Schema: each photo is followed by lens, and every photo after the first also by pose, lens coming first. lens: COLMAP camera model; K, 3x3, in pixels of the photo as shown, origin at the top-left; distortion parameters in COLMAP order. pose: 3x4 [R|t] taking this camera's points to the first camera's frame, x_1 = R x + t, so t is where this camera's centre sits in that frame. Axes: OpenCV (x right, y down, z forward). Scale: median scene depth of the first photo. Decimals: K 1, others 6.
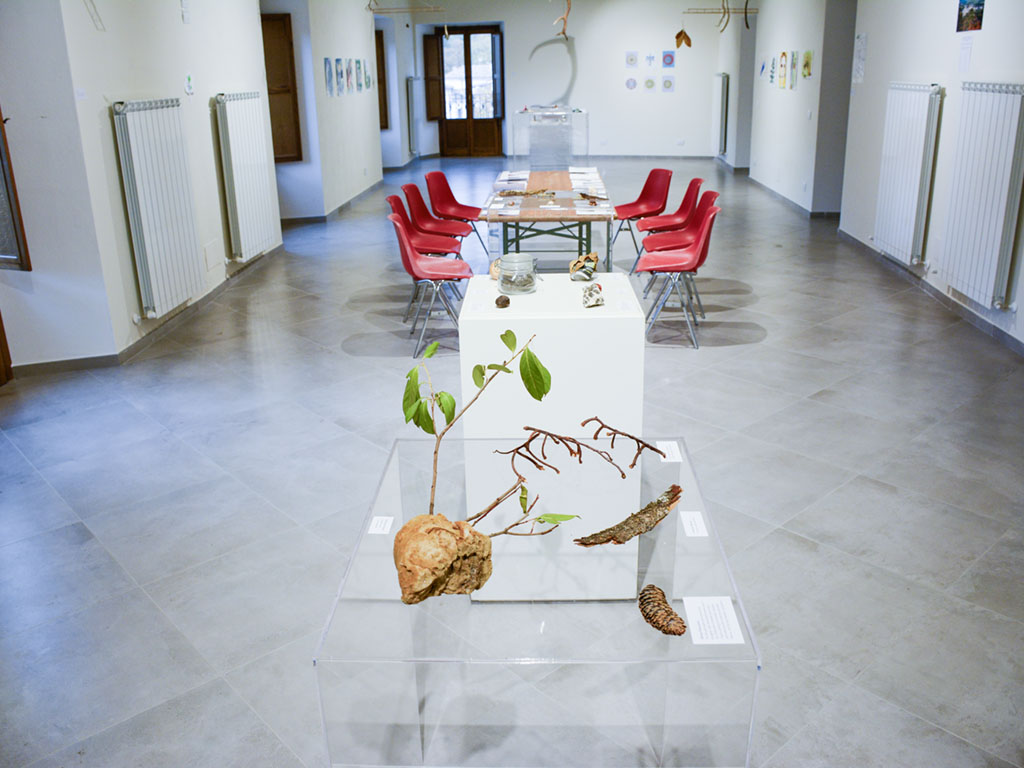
lens RADIAL K [[893.2, 0, 512.0], [0, 893.2, 384.0], [0, 0, 1]] dist [-0.148485, 0.094309]
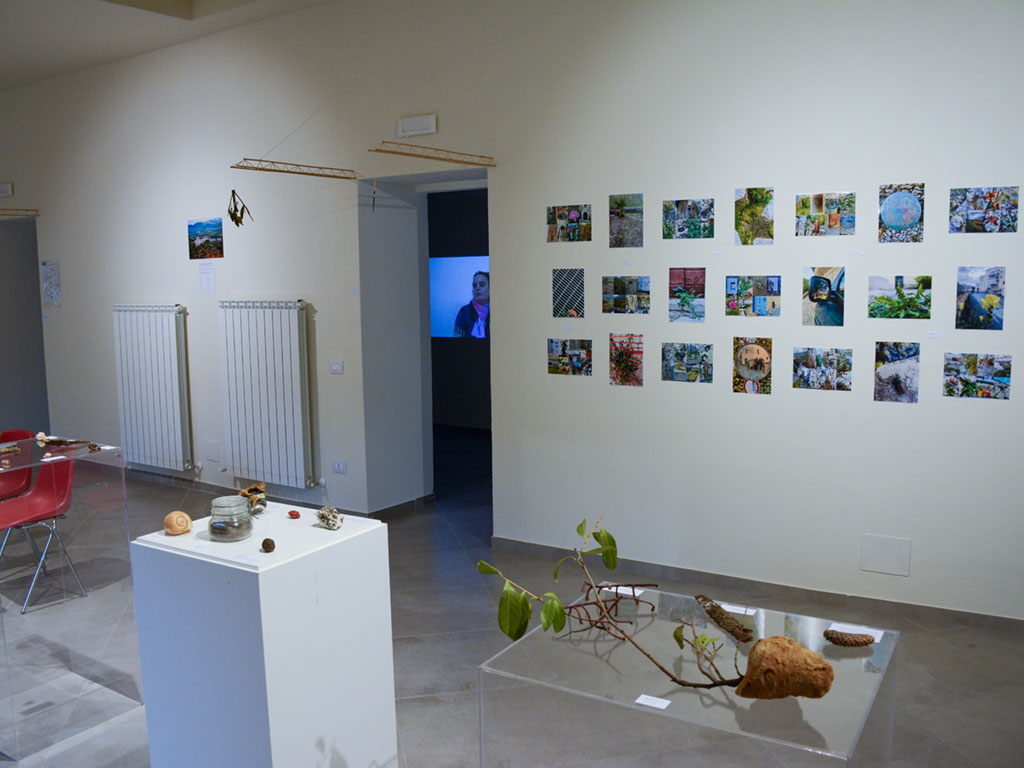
lens RADIAL K [[893.2, 0, 512.0], [0, 893.2, 384.0], [0, 0, 1]] dist [-0.148485, 0.094309]
pose [[0.489890, -0.091680, 0.866950, -0.169198], [0.298783, 0.951883, -0.068173, -0.029313], [-0.818985, 0.292427, 0.493711, 0.074610]]
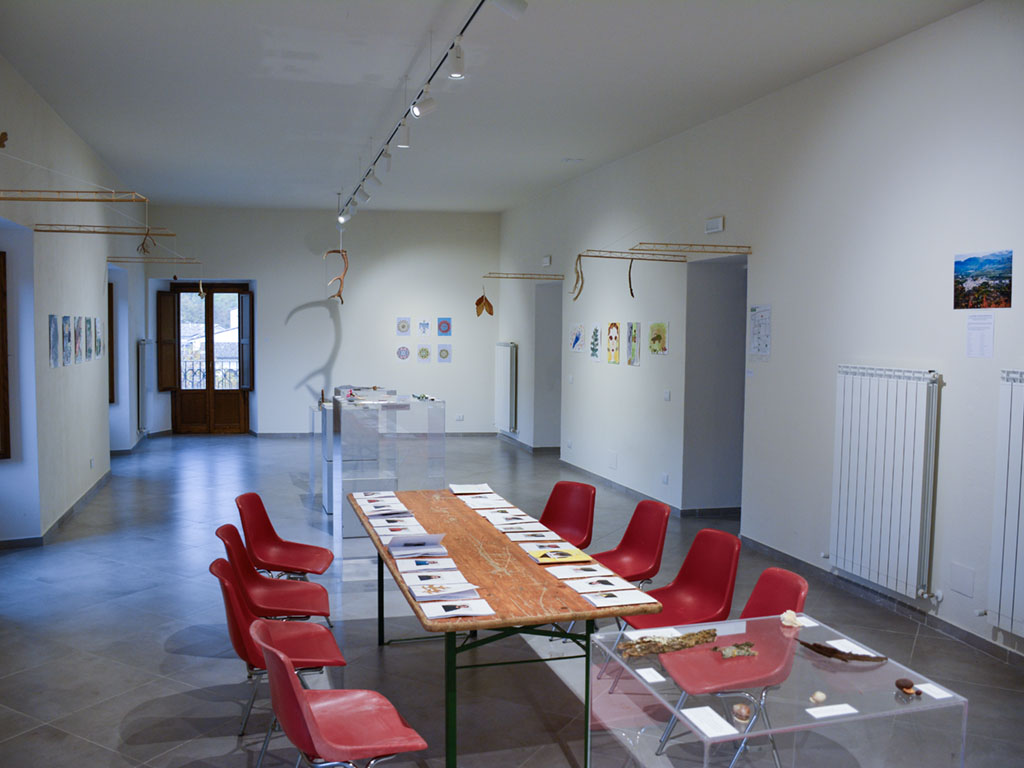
lens RADIAL K [[901.9, 0, 512.0], [0, 901.9, 384.0], [0, 0, 1]] dist [-0.149685, 0.105998]
pose [[0.945247, 0.011109, 0.326166, -0.085783], [0.081650, 0.959586, -0.269309, -0.091329], [-0.315976, 0.281195, 0.906139, 0.234942]]
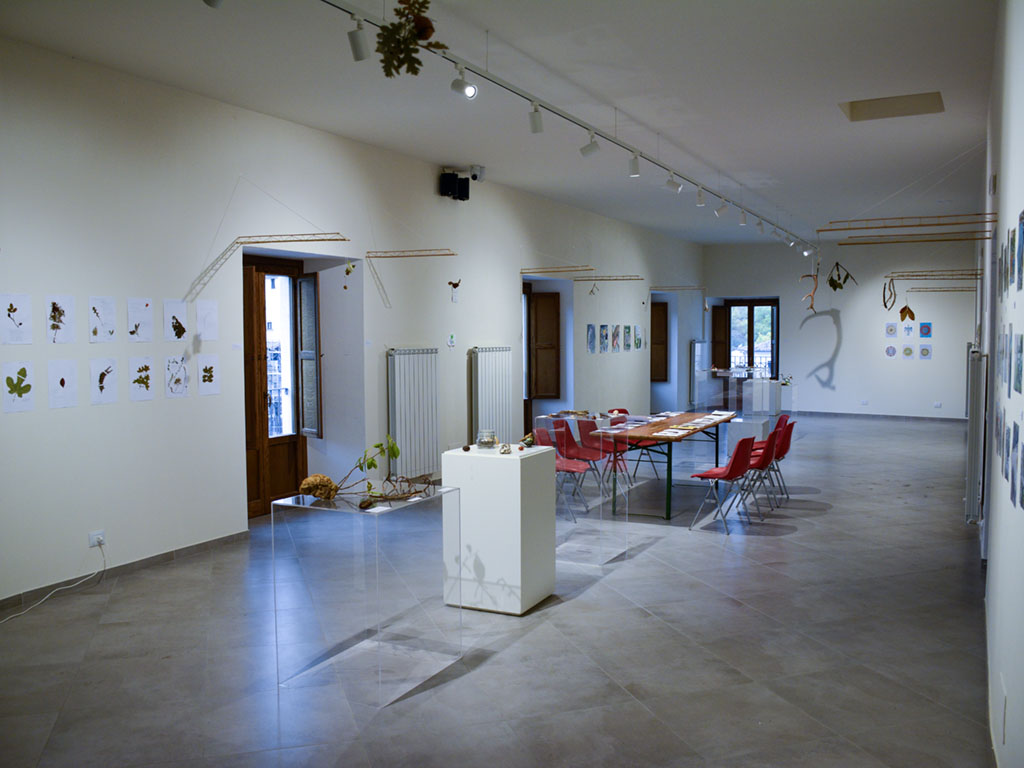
lens RADIAL K [[901.9, 0, 512.0], [0, 901.9, 384.0], [0, 0, 1]] dist [-0.149685, 0.105998]
pose [[0.911158, 0.042022, -0.409908, 0.242062], [-0.155199, 0.956526, -0.246925, 0.068540], [0.381711, 0.288605, 0.878068, -0.219943]]
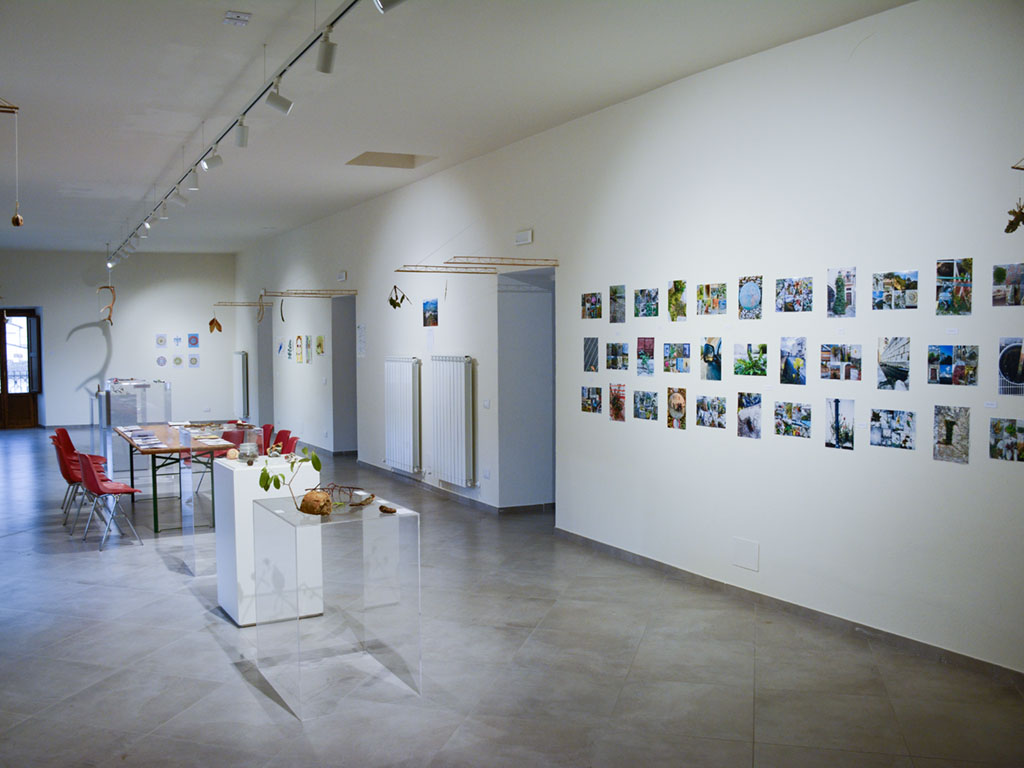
lens RADIAL K [[901.9, 0, 512.0], [0, 901.9, 384.0], [0, 0, 1]] dist [-0.149685, 0.105998]
pose [[0.843946, -0.008974, 0.536353, -0.153569], [0.169581, 0.953046, -0.250889, 0.090103], [-0.508917, 0.302692, 0.805842, -0.260907]]
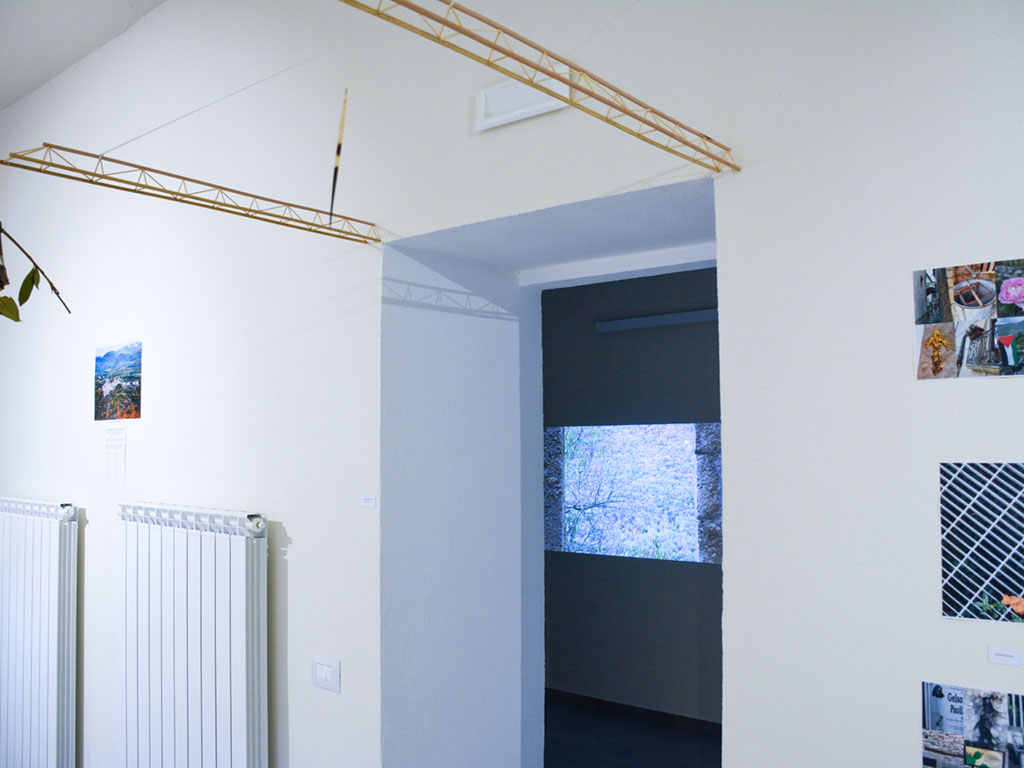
lens RADIAL K [[893.2, 0, 512.0], [0, 893.2, 384.0], [0, 0, 1]] dist [-0.148485, 0.094309]
pose [[0.586900, 0.072777, 0.806382, 0.115853], [0.267012, 0.922838, -0.277623, -0.109719], [-0.764365, 0.378250, 0.522181, 0.259184]]
